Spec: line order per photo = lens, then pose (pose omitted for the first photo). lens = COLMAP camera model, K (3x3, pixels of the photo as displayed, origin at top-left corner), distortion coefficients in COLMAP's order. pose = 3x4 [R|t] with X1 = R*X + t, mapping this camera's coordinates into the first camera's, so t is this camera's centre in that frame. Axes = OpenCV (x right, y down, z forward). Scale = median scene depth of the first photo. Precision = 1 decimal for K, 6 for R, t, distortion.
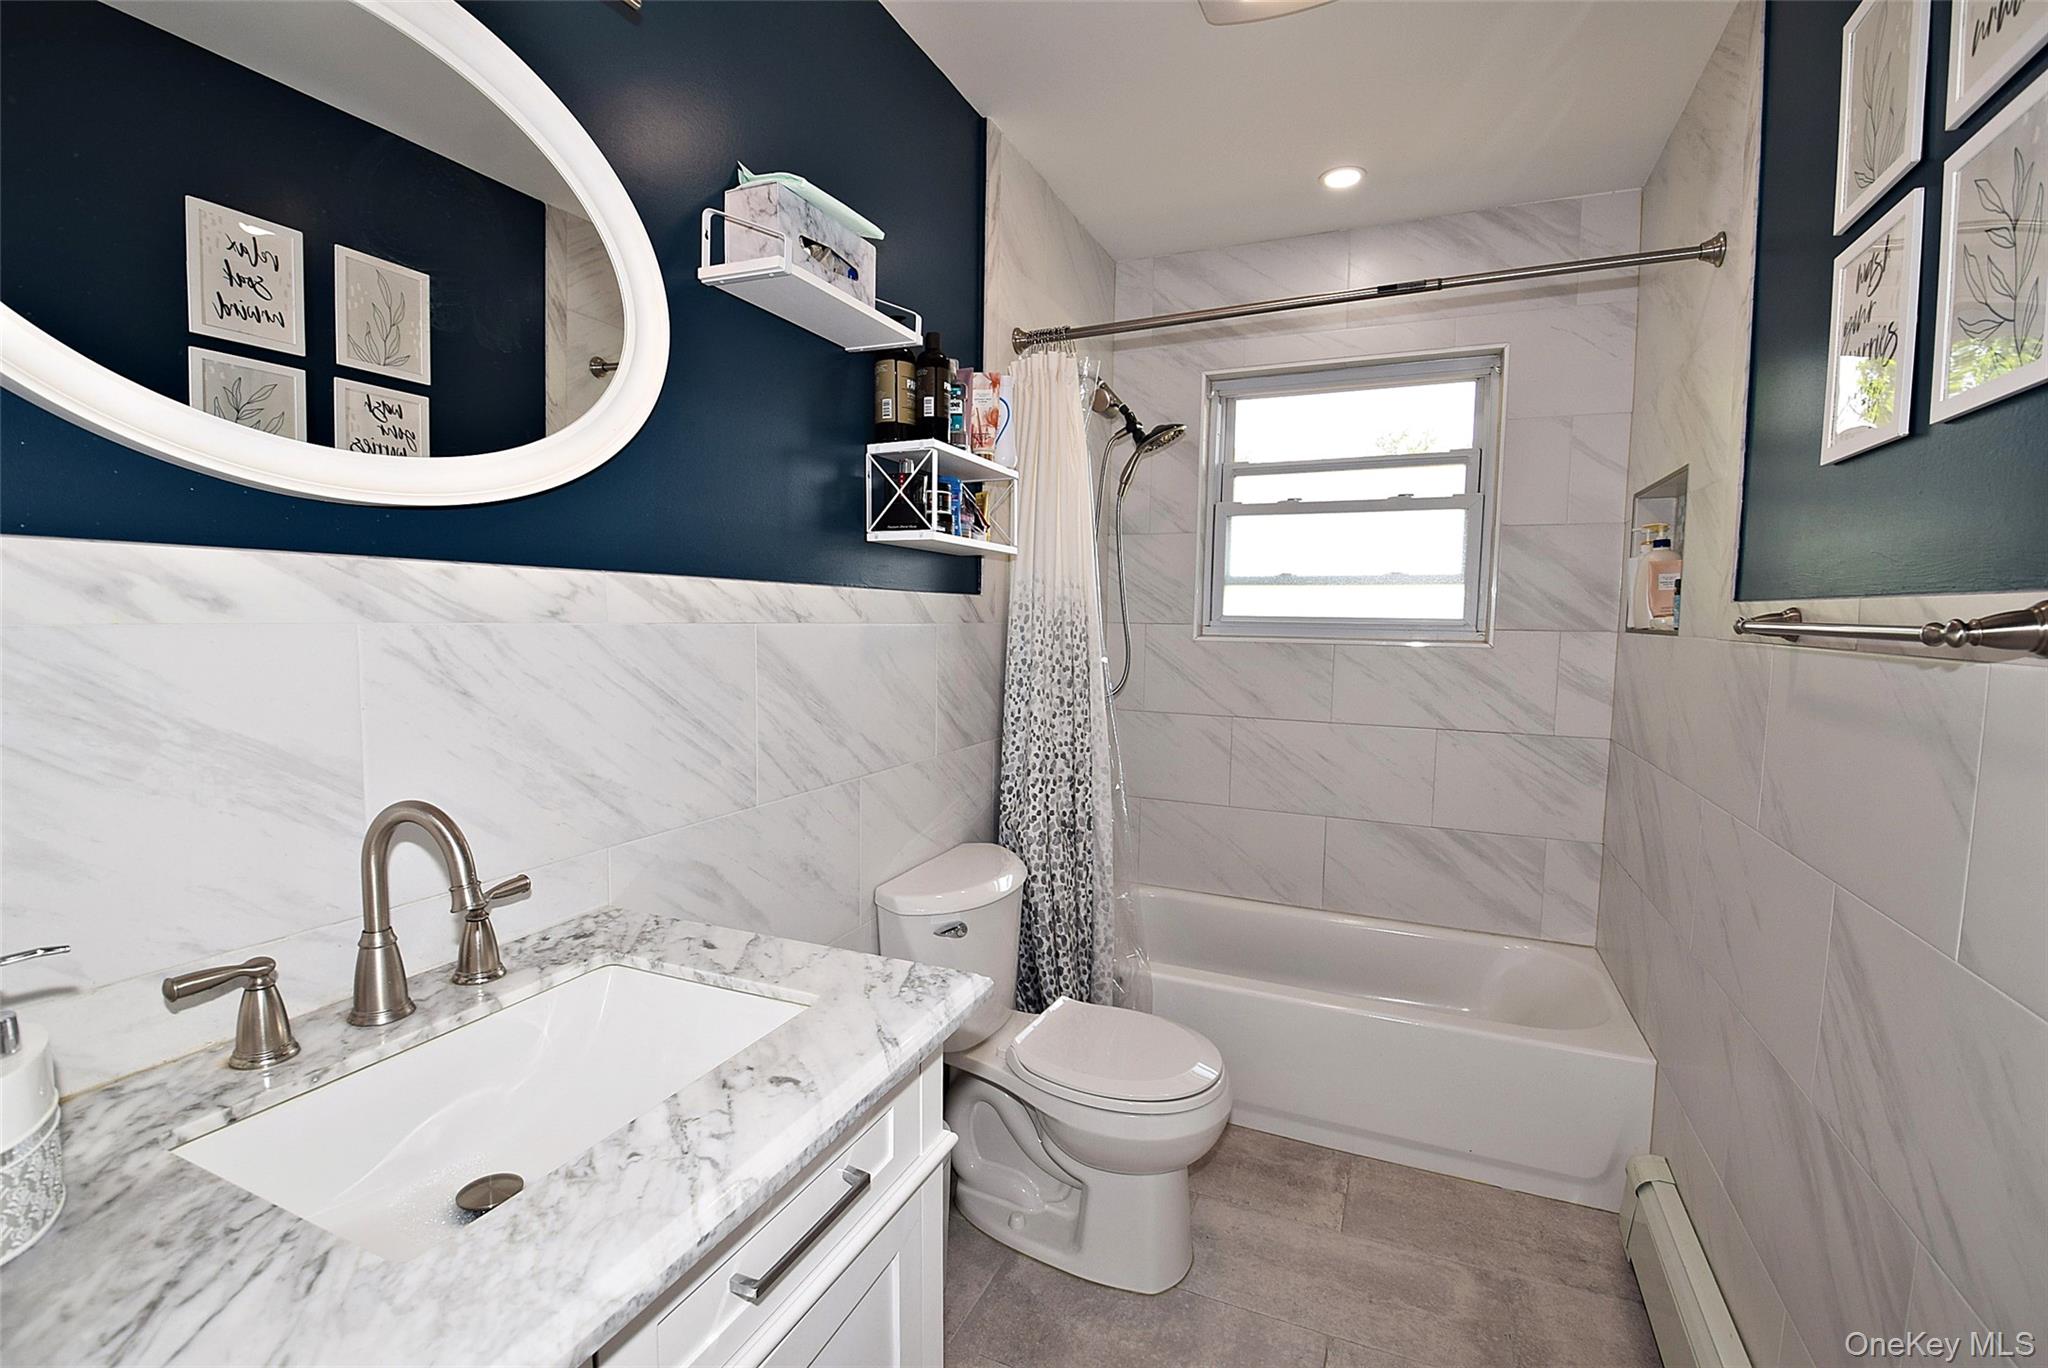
lens RADIAL K [[908.1, 0, 1013.8], [0, 908.1, 688.3], [0, 0, 1]] dist [0.014998, -0.019047]
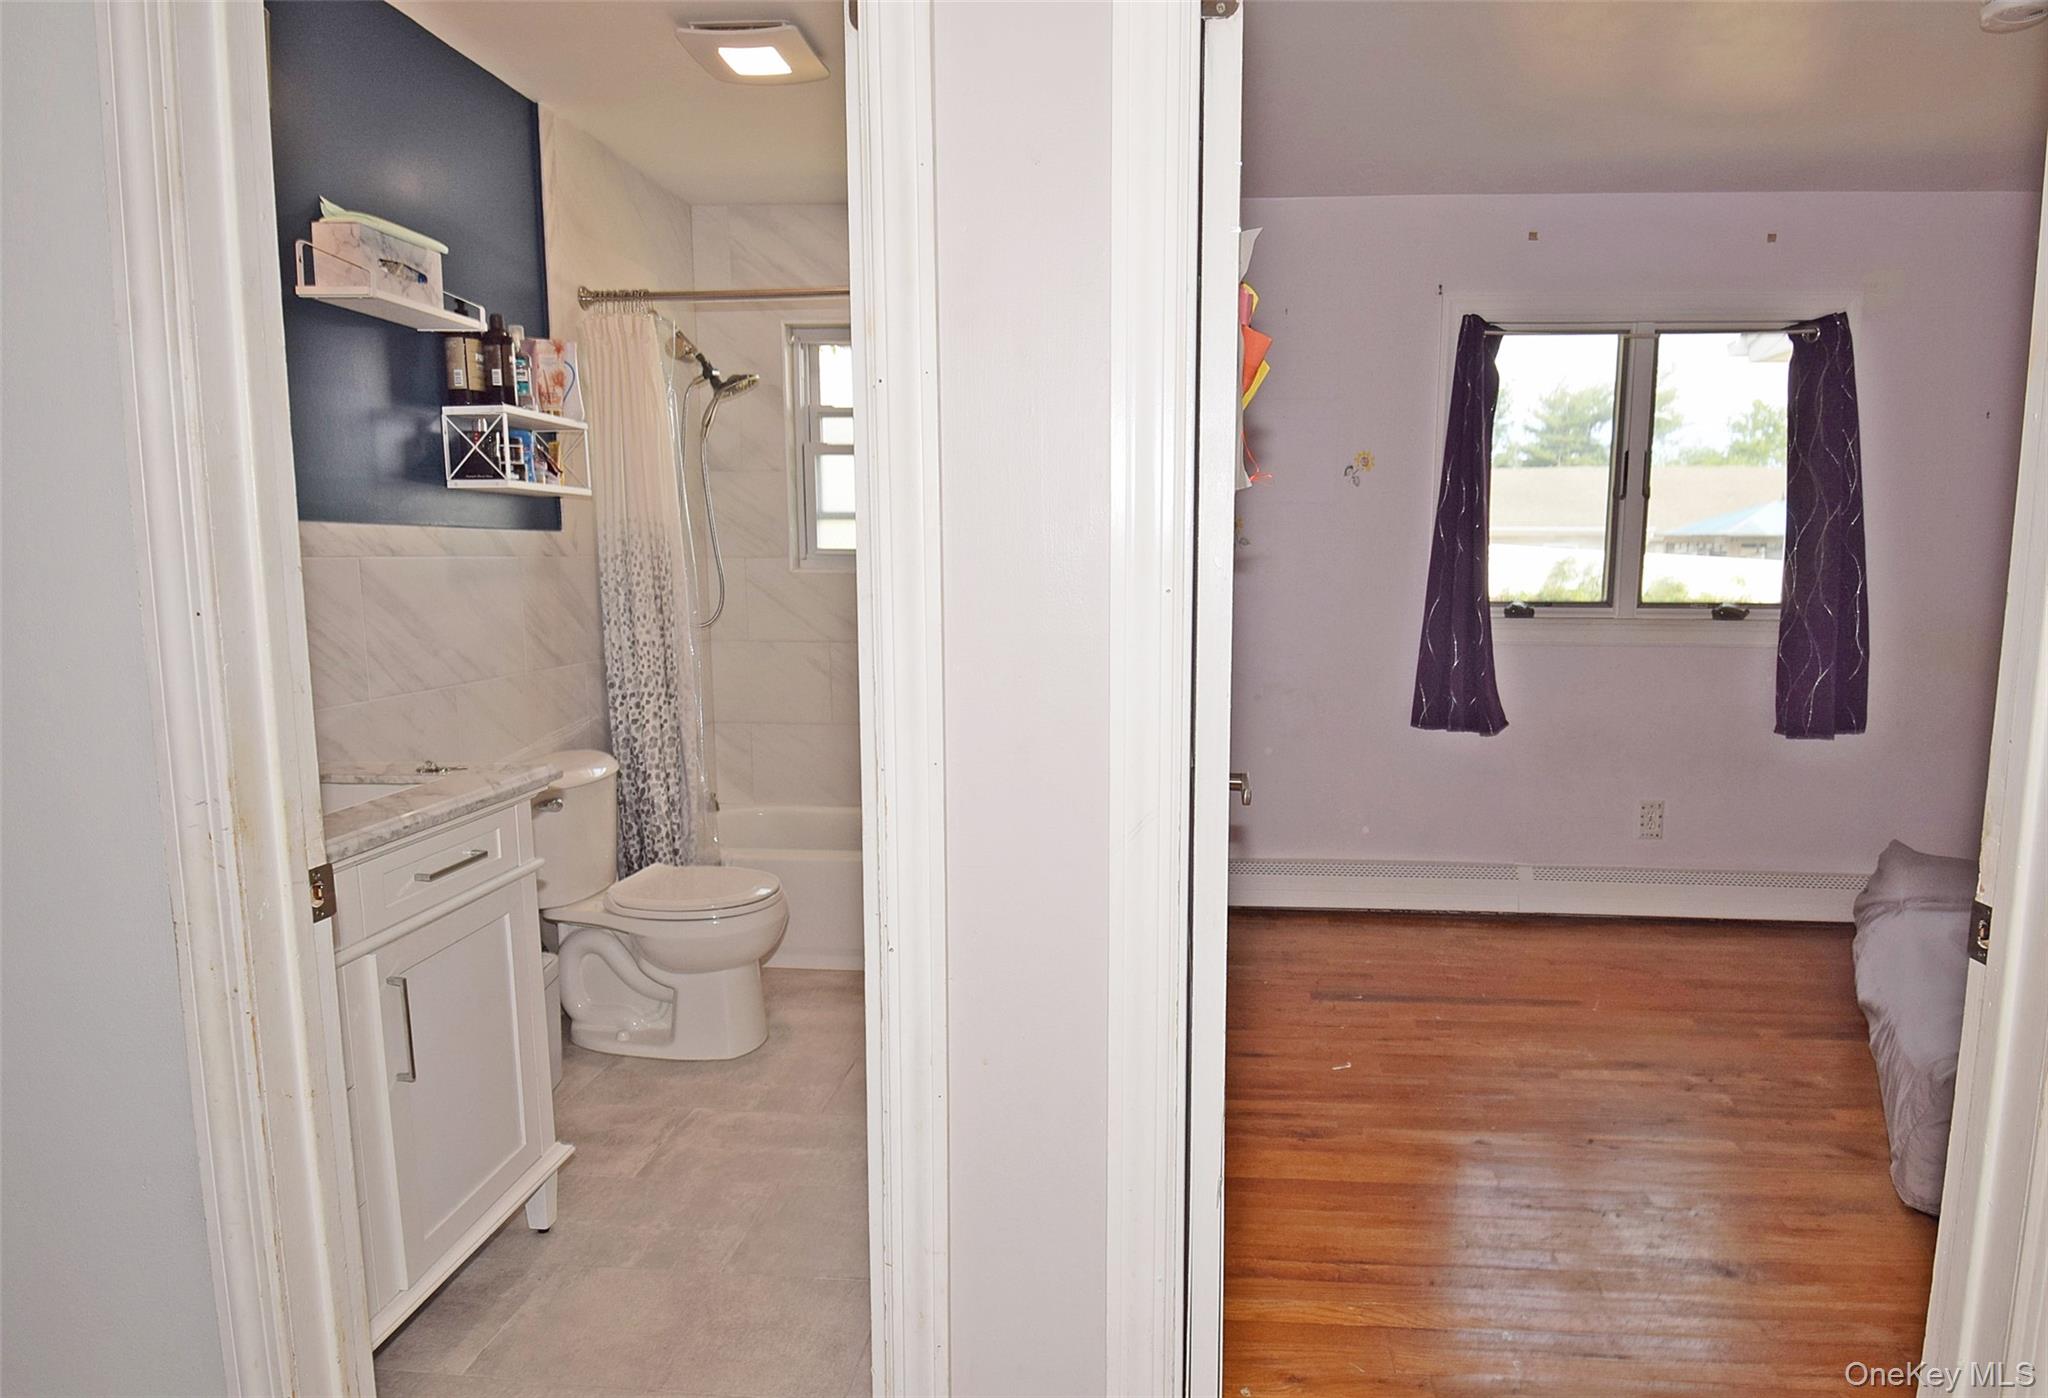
lens RADIAL K [[1163.4, 0, 1098.6], [0, 1163.4, 720.2], [0, 0, 1]] dist [0.018554, -0.035530]
pose [[0.936060, -0.058666, 0.346915, 0.092149], [0.036028, 0.996800, 0.071355, 0.066098], [-0.349991, -0.054294, 0.935178, -0.764329]]
